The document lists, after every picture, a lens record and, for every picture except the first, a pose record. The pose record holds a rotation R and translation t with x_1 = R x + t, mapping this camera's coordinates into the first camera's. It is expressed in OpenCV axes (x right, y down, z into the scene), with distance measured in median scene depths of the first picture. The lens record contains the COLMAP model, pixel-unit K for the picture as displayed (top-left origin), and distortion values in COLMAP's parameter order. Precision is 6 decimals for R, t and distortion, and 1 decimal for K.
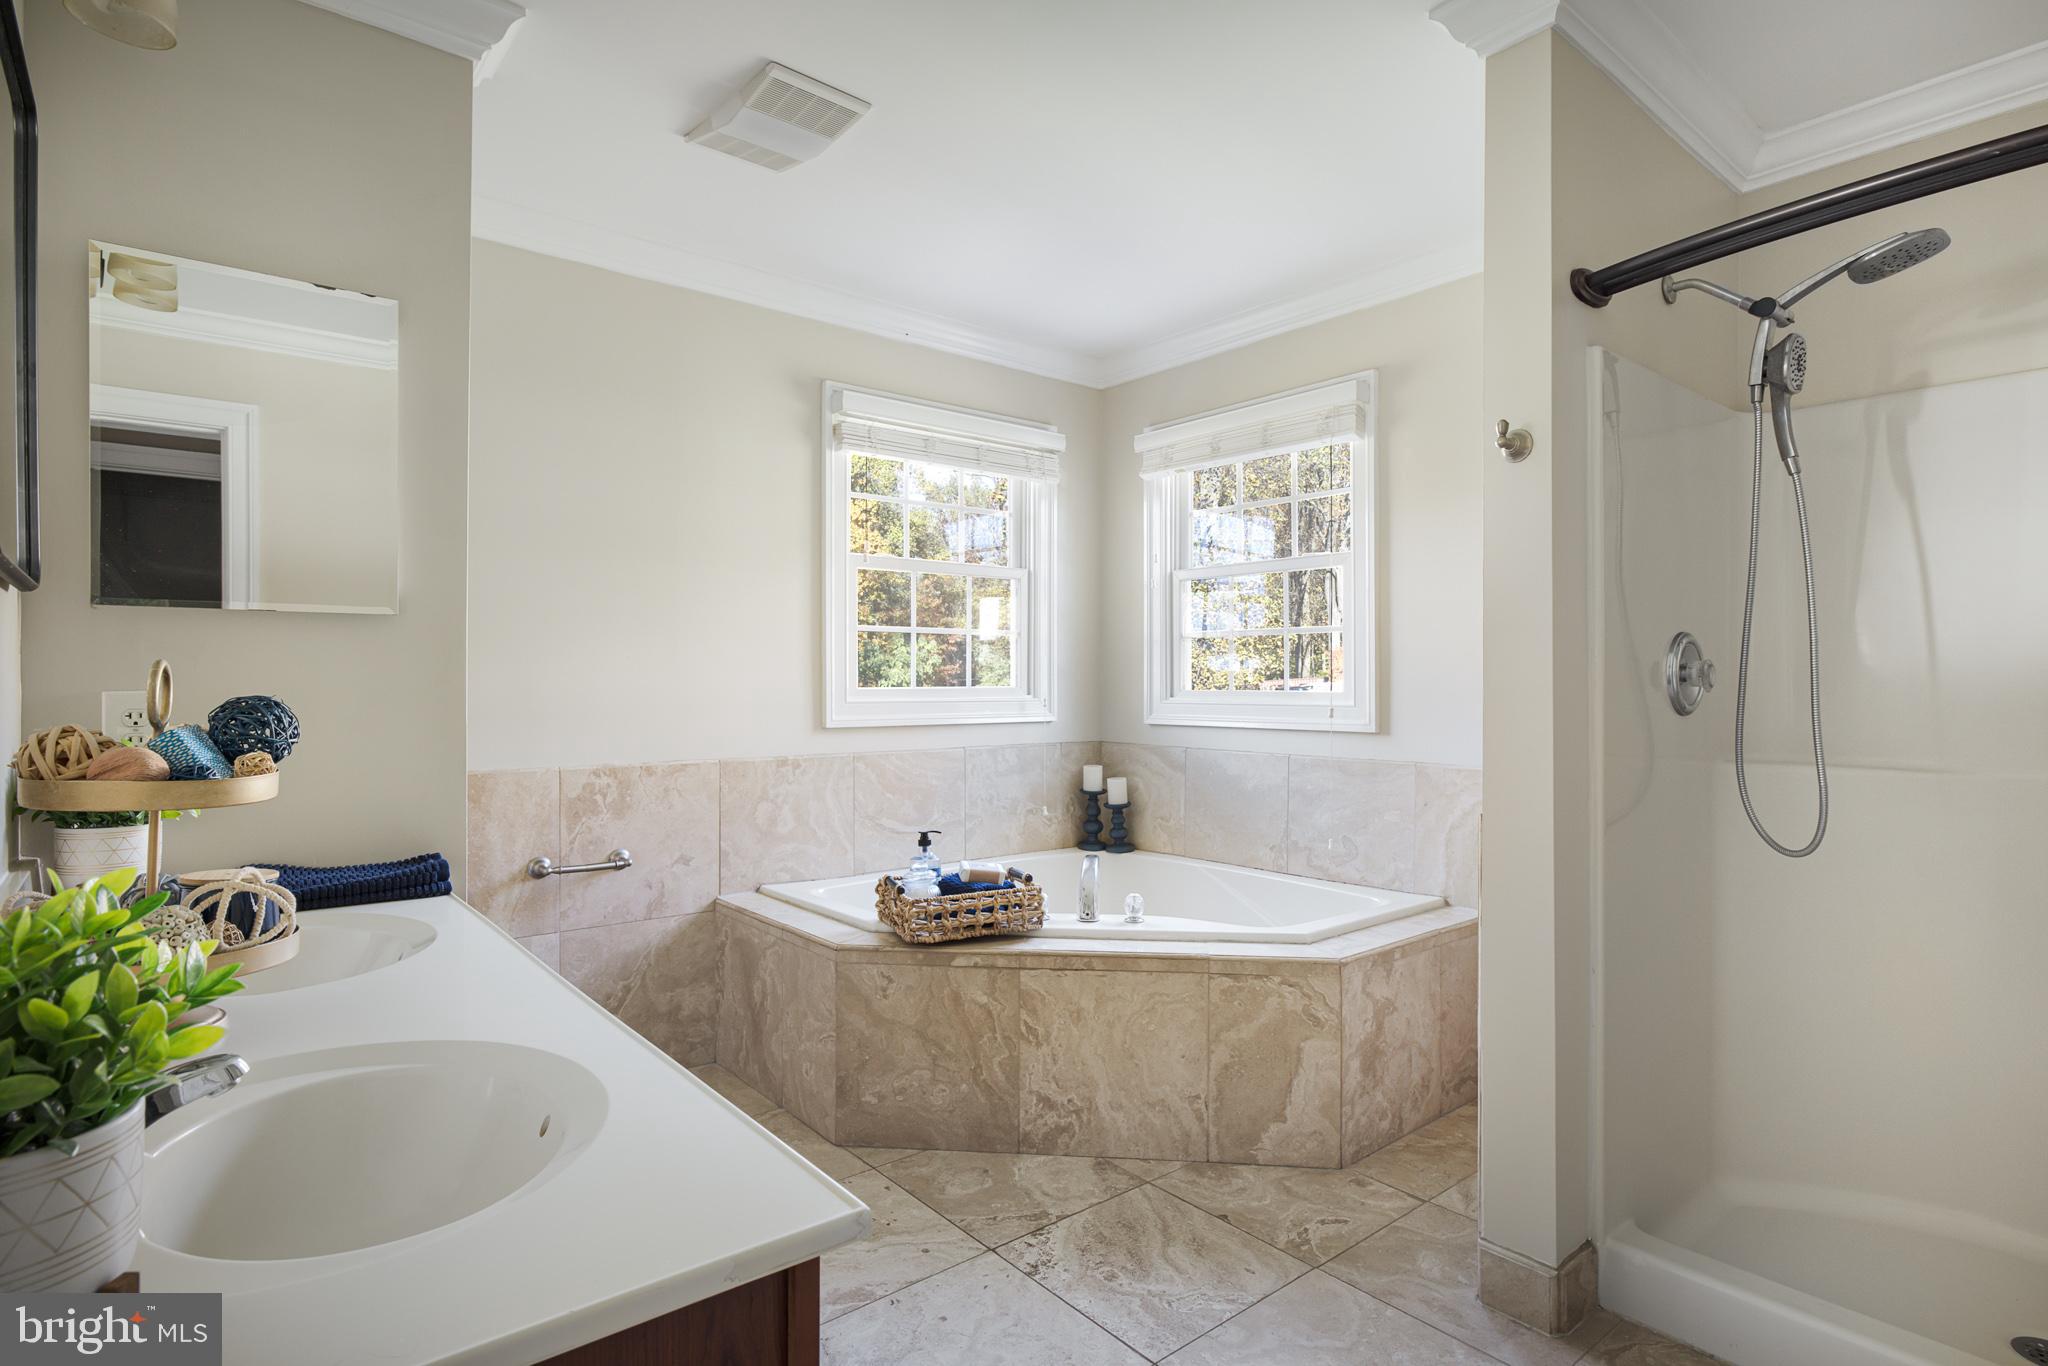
lens RADIAL K [[1045.3, 0, 1024.8], [0, 1045.3, 684.5], [0, 0, 1]] dist [0.002388, 0.000039]
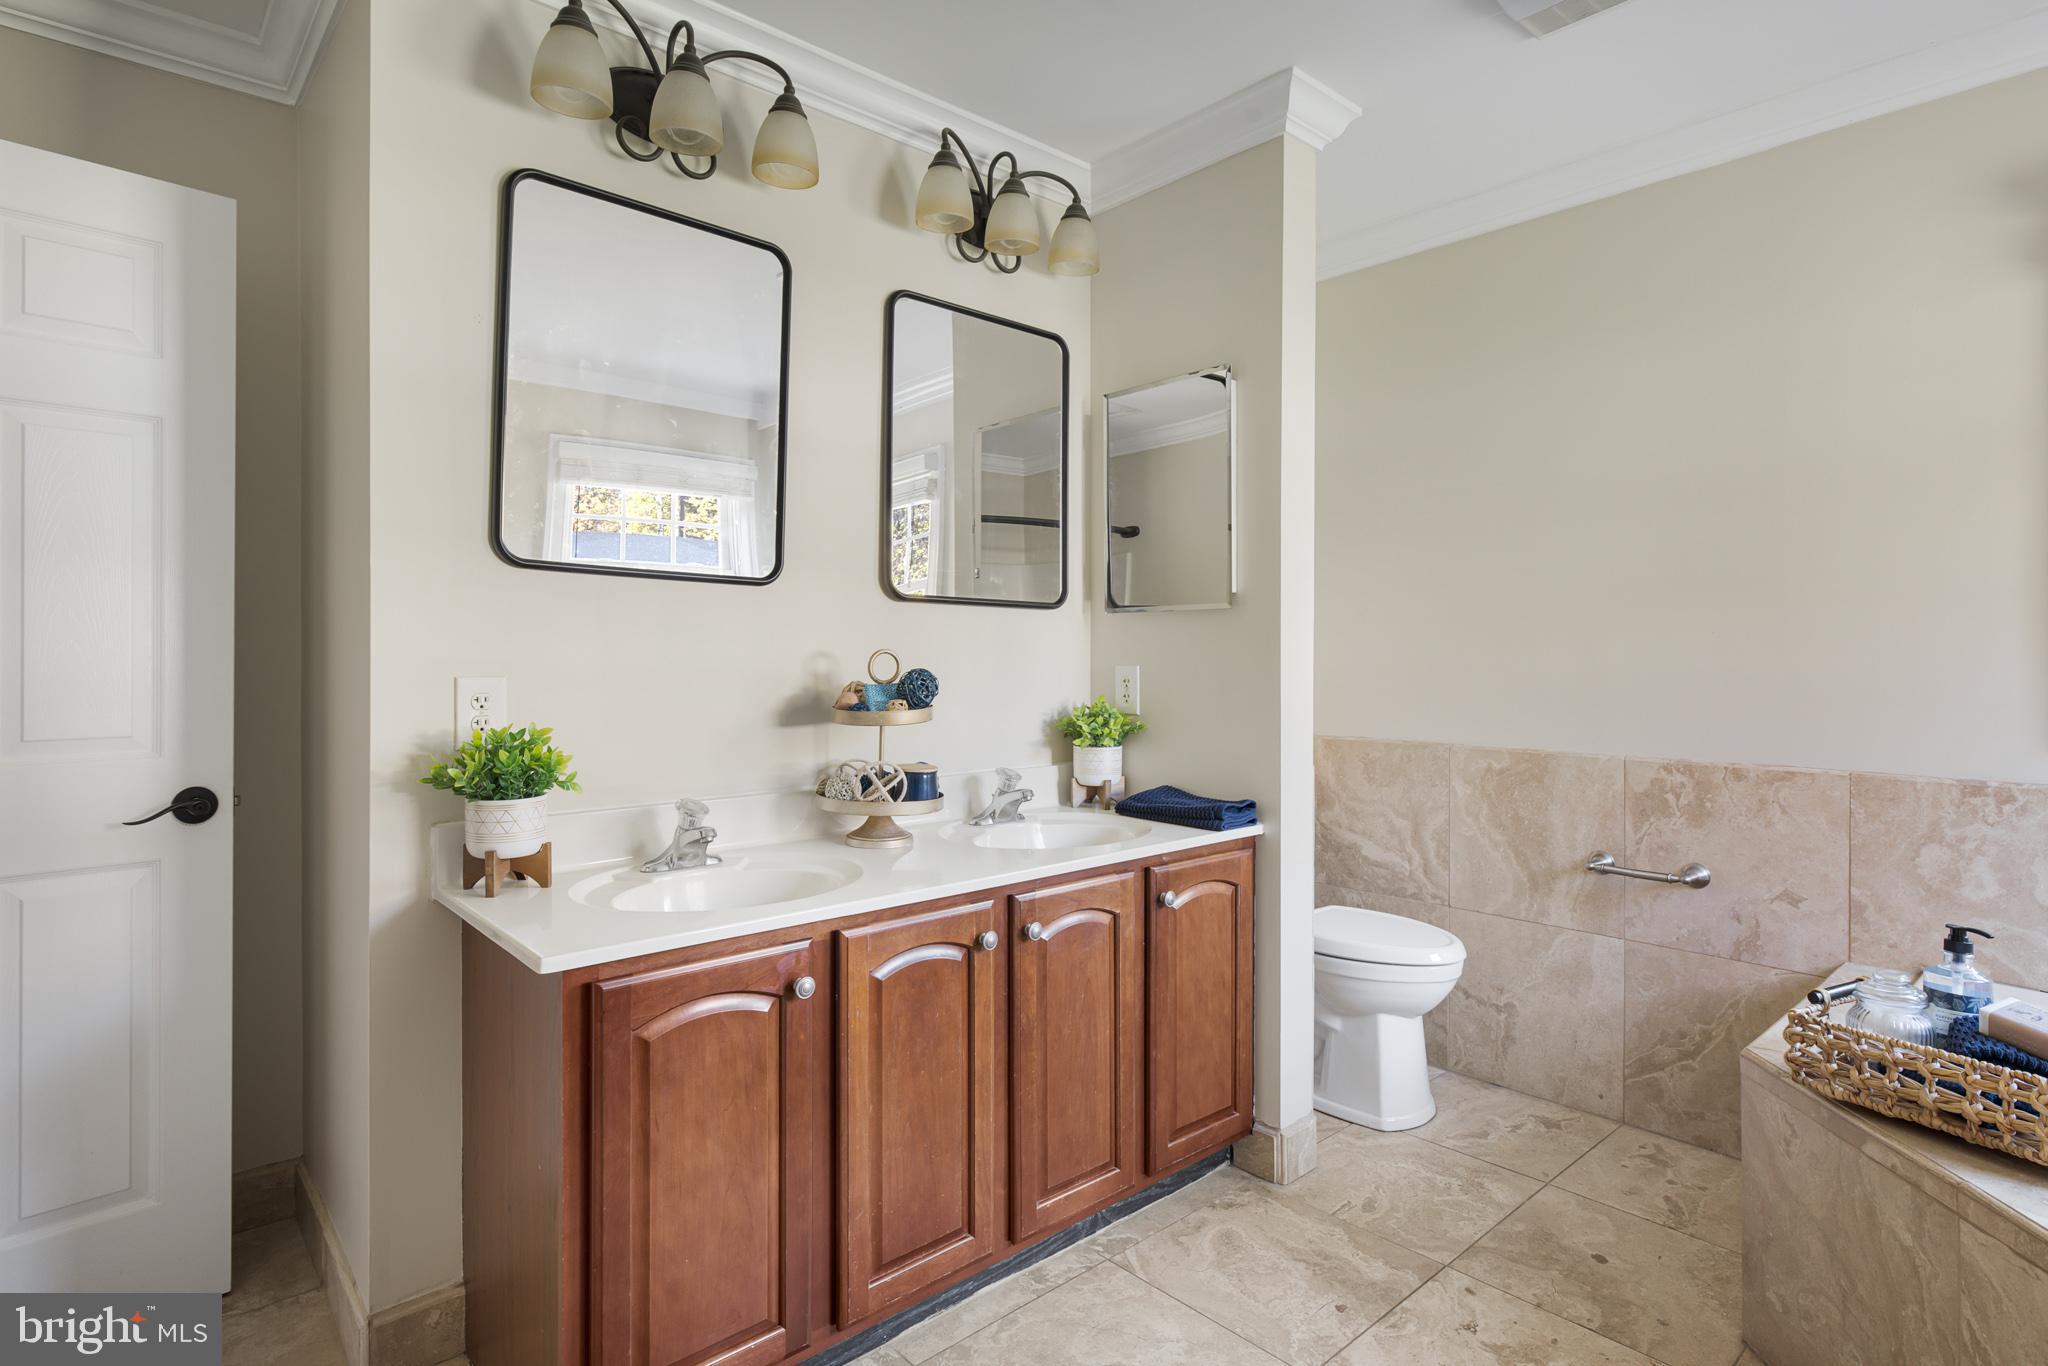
lens RADIAL K [[1045.3, 0, 1023.6], [0, 1045.3, 665.3], [0, 0, 1]] dist [0.002388, 0.000039]
pose [[0.042118, 0.008316, -0.999078, 0.421490], [-0.003013, 0.999962, 0.008196, -0.005089], [0.999108, 0.002665, 0.042141, 0.433345]]
